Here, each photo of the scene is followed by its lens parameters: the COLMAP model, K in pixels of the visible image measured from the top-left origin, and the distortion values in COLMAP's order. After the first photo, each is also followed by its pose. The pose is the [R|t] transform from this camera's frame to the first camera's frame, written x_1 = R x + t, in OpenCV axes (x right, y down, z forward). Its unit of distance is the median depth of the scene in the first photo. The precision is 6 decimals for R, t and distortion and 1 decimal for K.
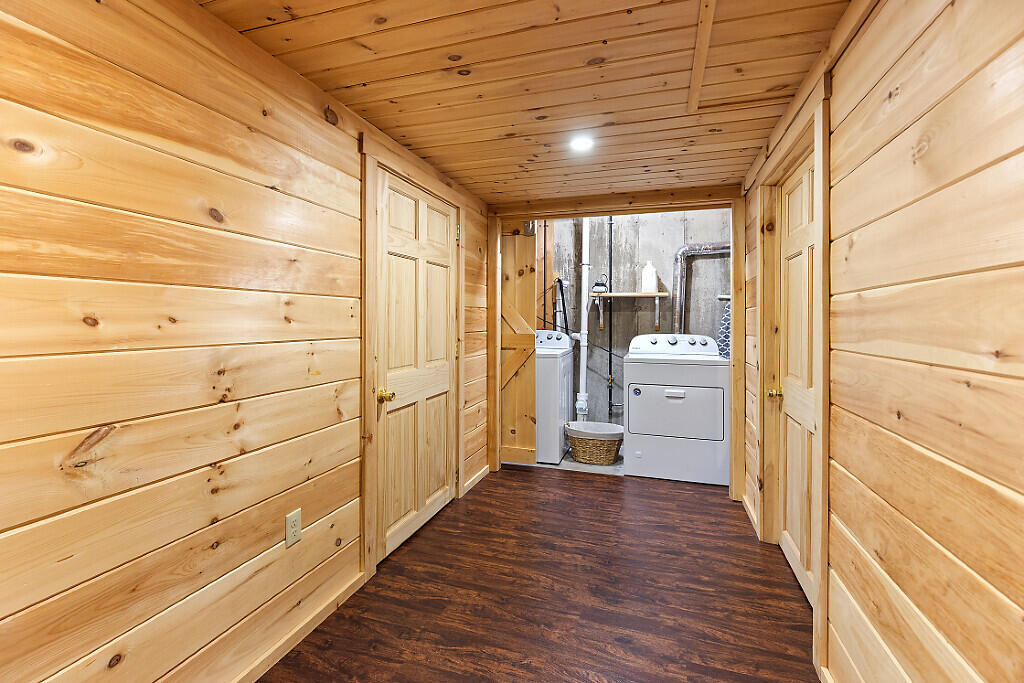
lens RADIAL K [[464.2, 0, 505.8], [0, 464.2, 313.8], [0, 0, 1]] dist [0.000908, -0.002300]
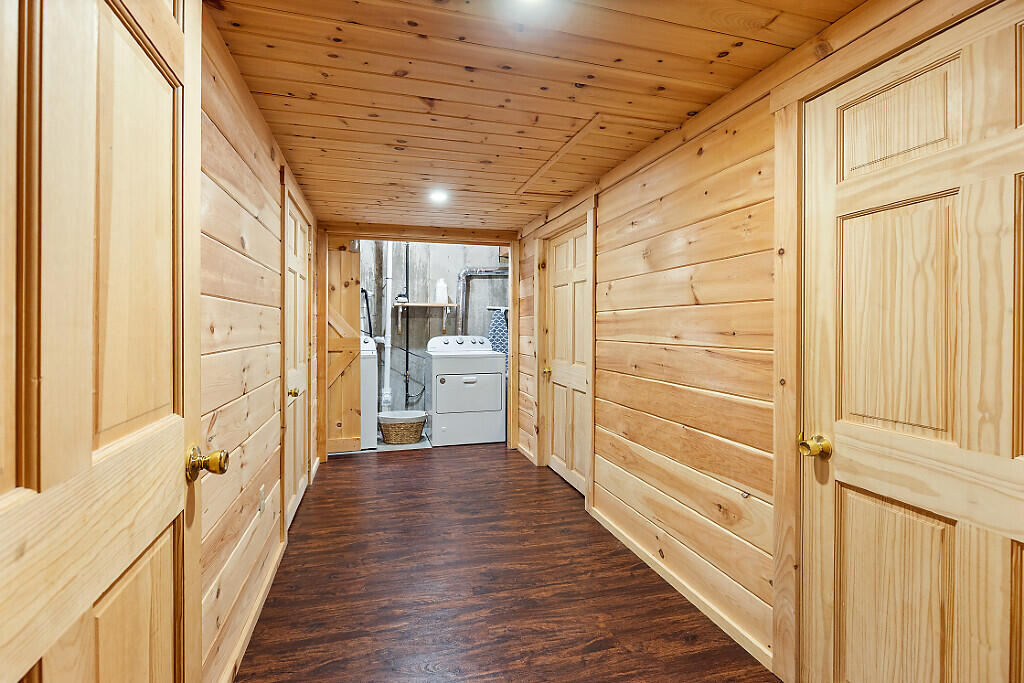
lens RADIAL K [[464.2, 0, 496.2], [0, 464.2, 325.5], [0, 0, 1]] dist [0.000908, -0.002300]
pose [[0.838015, -0.007050, 0.545602, -0.415348], [-0.001057, 0.999894, 0.014544, -0.006579], [-0.545647, -0.012764, 0.837918, -0.227736]]
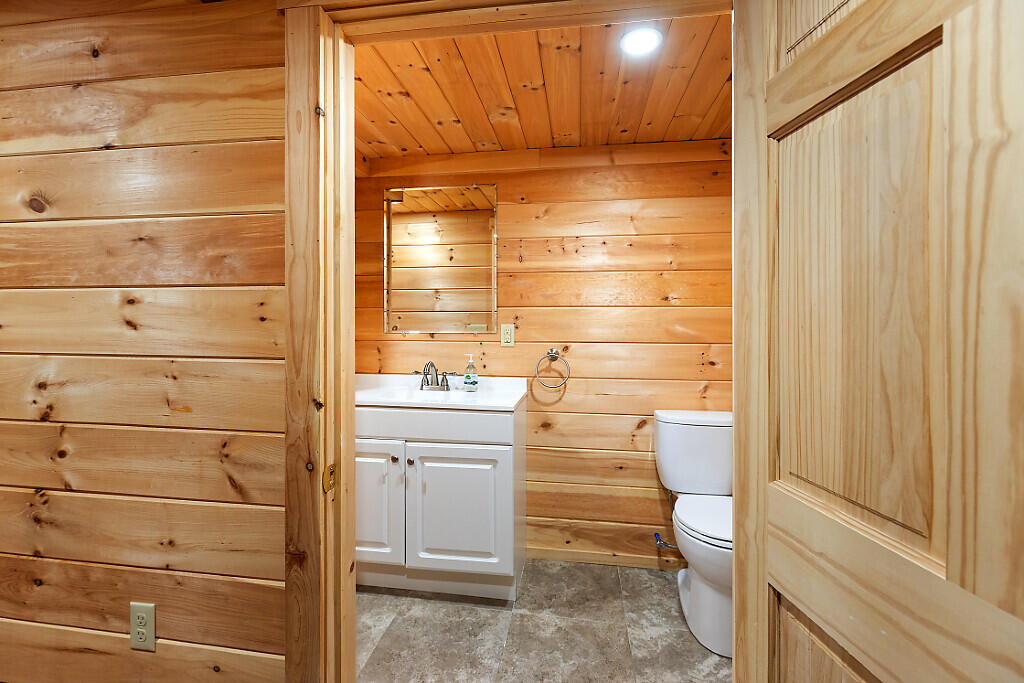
lens RADIAL K [[464.2, 0, 507.5], [0, 464.2, 316.2], [0, 0, 1]] dist [0.000908, -0.002300]
pose [[0.161085, -0.011539, -0.986873, 0.216820], [0.010935, 0.999891, -0.009906, 0.008761], [0.986880, -0.009196, 0.161194, 0.986656]]
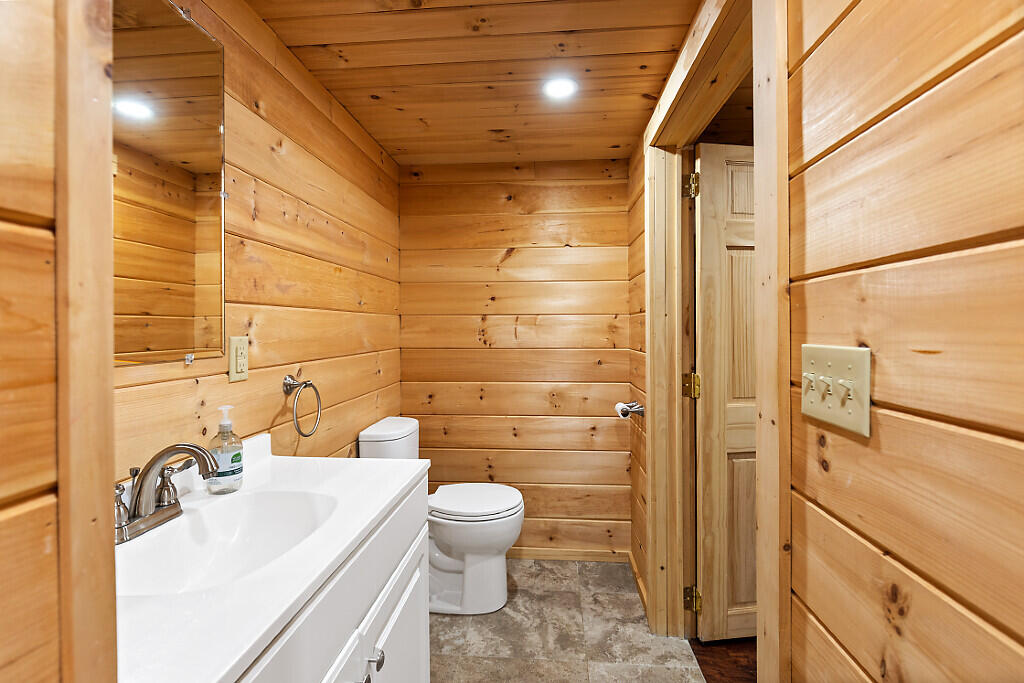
lens RADIAL K [[464.2, 0, 508.0], [0, 464.2, 319.9], [0, 0, 1]] dist [0.000908, -0.002300]
pose [[0.975584, 0.003064, 0.219607, -0.137010], [-0.002353, 0.999991, -0.003499, 0.004602], [-0.219616, 0.002897, 0.975582, 0.813777]]
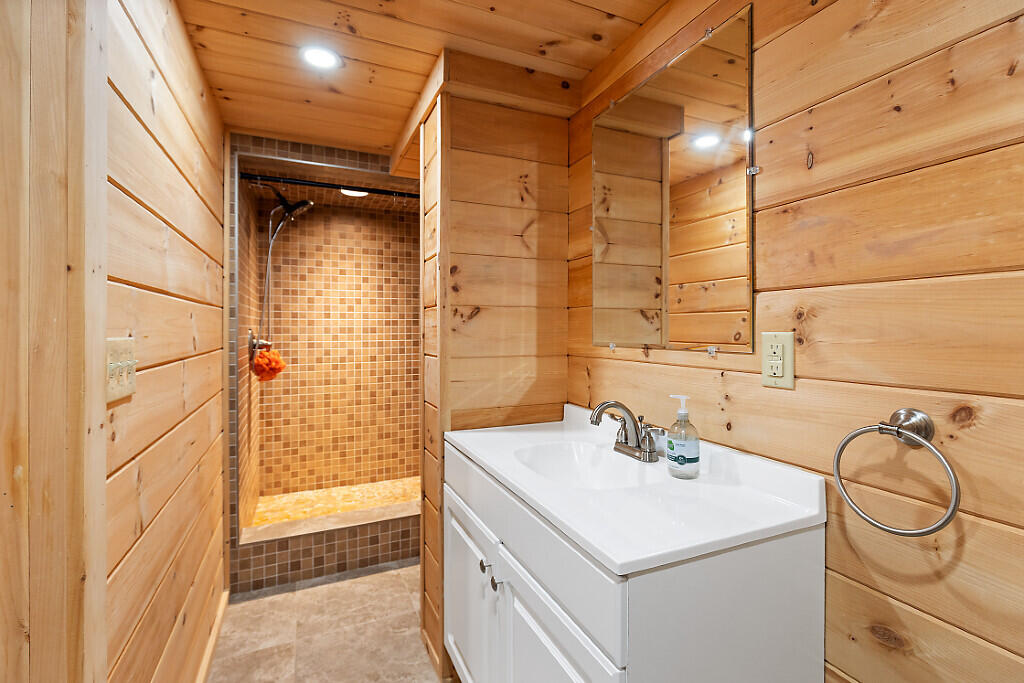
lens RADIAL K [[464.2, 0, 508.4], [0, 464.2, 325.8], [0, 0, 1]] dist [0.000908, -0.002300]
pose [[-0.739094, 0.003404, -0.673593, -0.018751], [0.016971, 0.999764, -0.013569, 0.010408], [0.673388, -0.021460, -0.738978, 1.118512]]
